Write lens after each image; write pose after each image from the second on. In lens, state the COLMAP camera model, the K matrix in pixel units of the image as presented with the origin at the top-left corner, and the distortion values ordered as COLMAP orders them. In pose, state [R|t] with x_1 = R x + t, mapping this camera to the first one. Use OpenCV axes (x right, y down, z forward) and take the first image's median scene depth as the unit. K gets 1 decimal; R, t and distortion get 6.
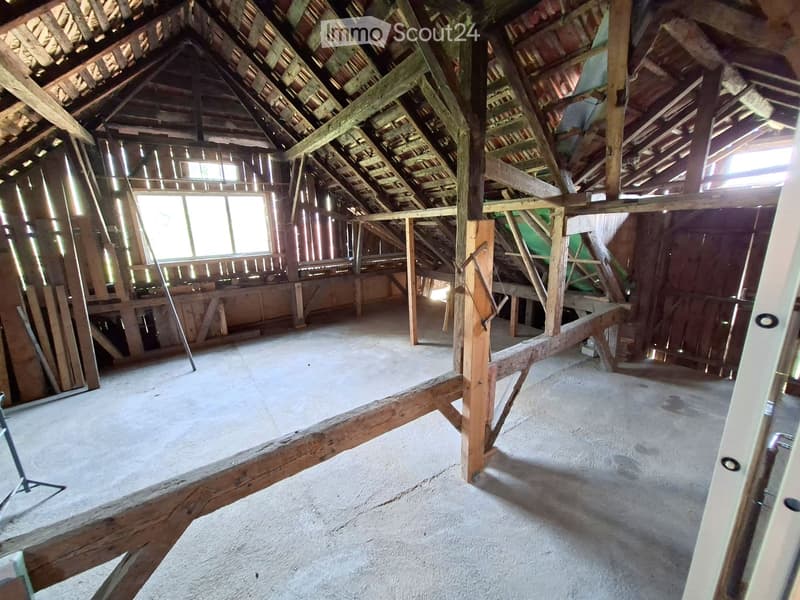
lens RADIAL K [[320.7, 0, 399.7], [0, 320.7, 301.6], [0, 0, 1]] dist [0.001644, 0.001454]
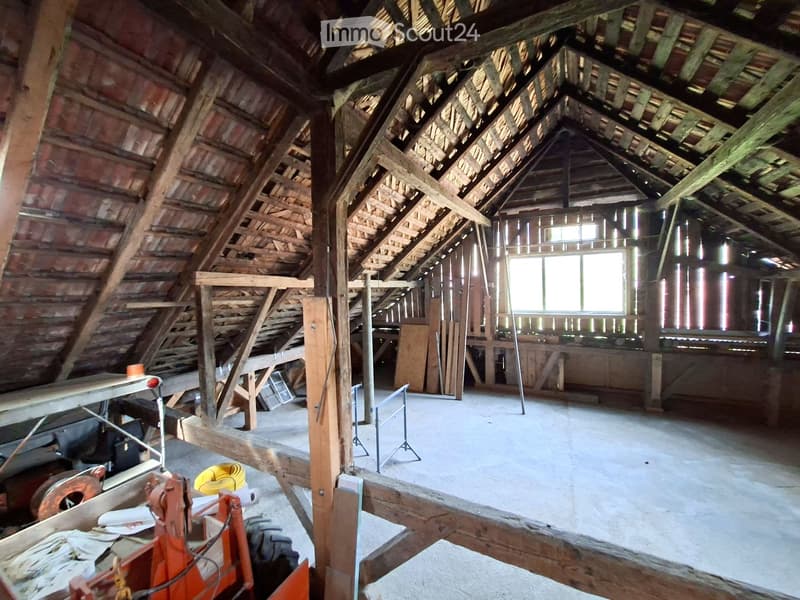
lens RADIAL K [[320.7, 0, 399.2], [0, 320.7, 299.3], [0, 0, 1]] dist [0.001644, 0.001454]
pose [[0.466998, 0.057268, -0.882402, 0.103995], [-0.203710, 0.978027, -0.044336, -0.032322], [0.860474, 0.200459, 0.468403, 0.063585]]
